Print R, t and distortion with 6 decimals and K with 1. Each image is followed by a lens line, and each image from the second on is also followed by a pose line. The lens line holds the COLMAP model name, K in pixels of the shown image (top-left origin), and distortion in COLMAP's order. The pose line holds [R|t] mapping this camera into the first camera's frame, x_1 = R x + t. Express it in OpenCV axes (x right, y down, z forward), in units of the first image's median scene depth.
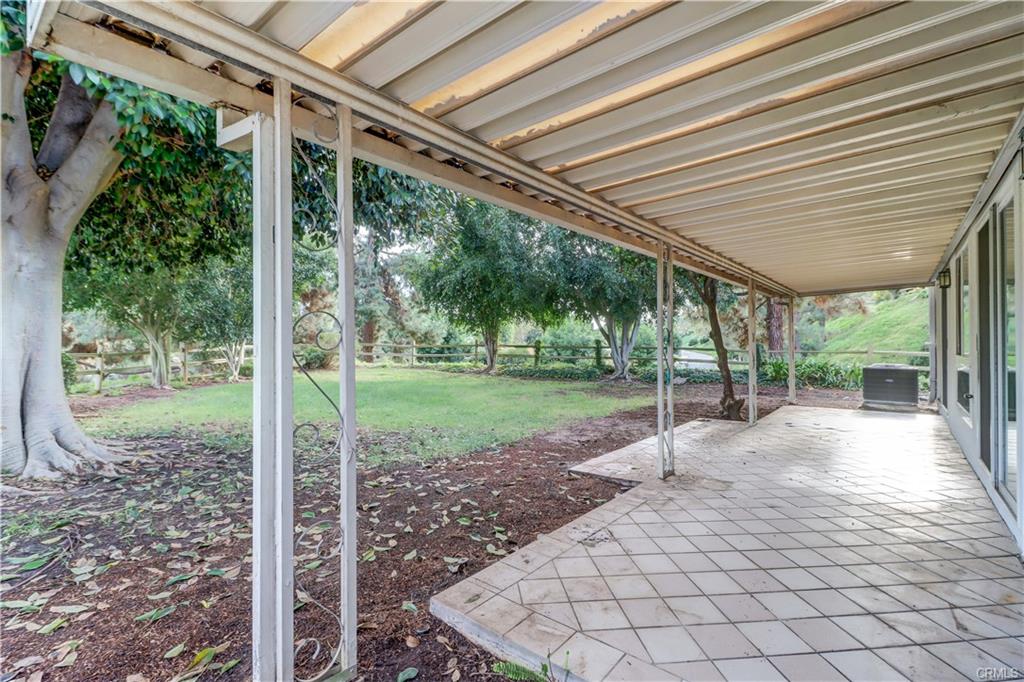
lens RADIAL K [[471.9, 0, 520.9], [0, 471.9, 343.2], [0, 0, 1]] dist [0.012976, -0.008555]
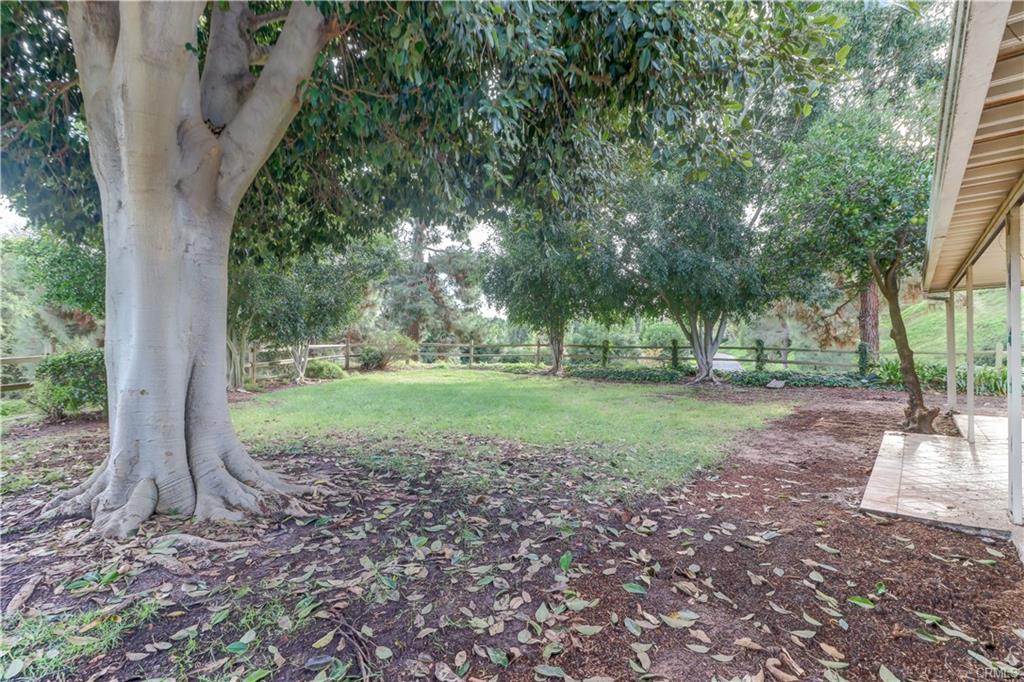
lens RADIAL K [[471.9, 0, 520.6], [0, 471.9, 334.5], [0, 0, 1]] dist [0.012976, -0.008555]
pose [[0.999663, 0.000252, -0.025951, -0.435765], [-0.000699, 0.999851, -0.017228, -0.001585], [0.025943, 0.017241, 0.999515, 0.208790]]
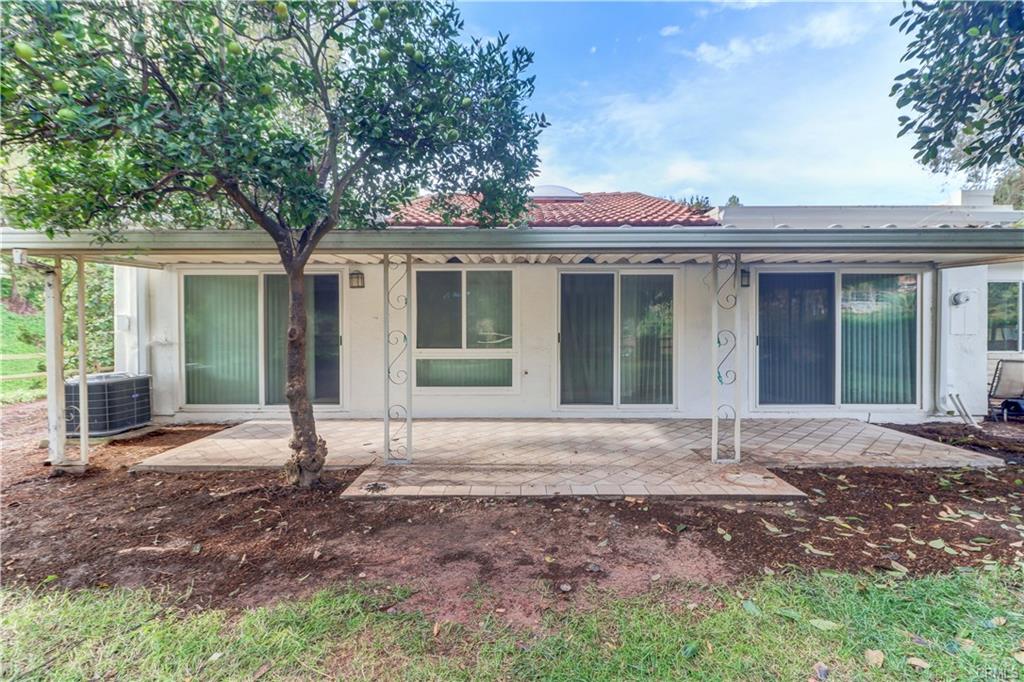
lens RADIAL K [[471.9, 0, 511.5], [0, 471.9, 332.0], [0, 0, 1]] dist [0.012976, -0.008555]
pose [[-0.606834, -0.010653, 0.794757, -0.254232], [0.008984, 0.999754, 0.020260, -0.050923], [-0.794778, 0.019434, -0.606589, 1.956359]]
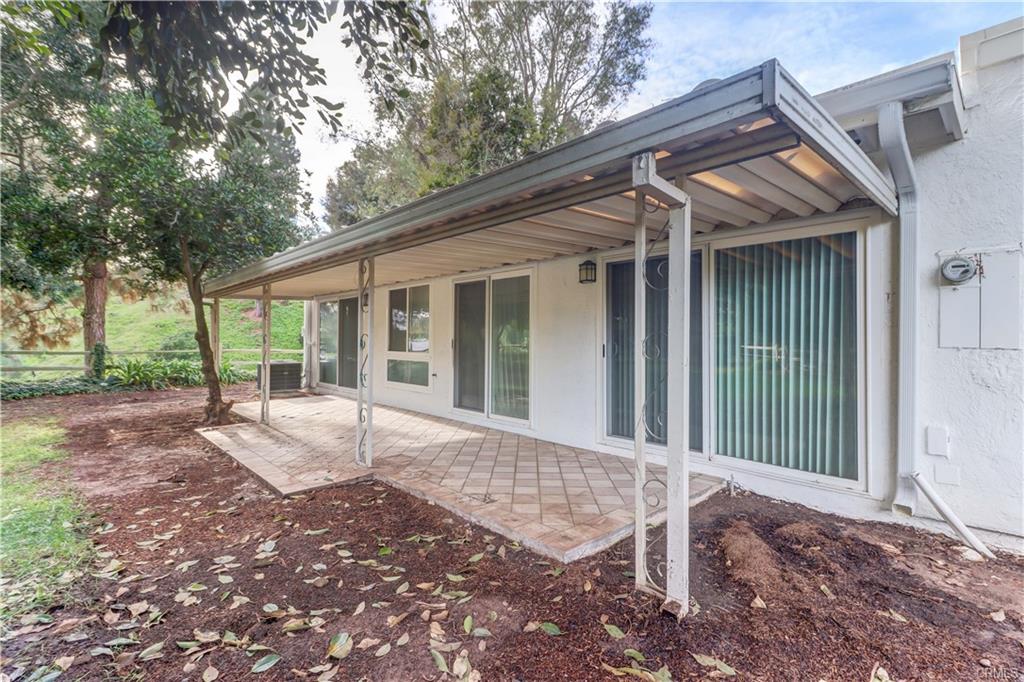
lens RADIAL K [[471.9, 0, 516.9], [0, 471.9, 335.0], [0, 0, 1]] dist [0.012976, -0.008555]
pose [[0.147344, 0.006465, 0.989064, -0.705368], [0.003940, 0.999967, -0.007124, -0.018245], [-0.989077, 0.004947, 0.147314, 0.449649]]
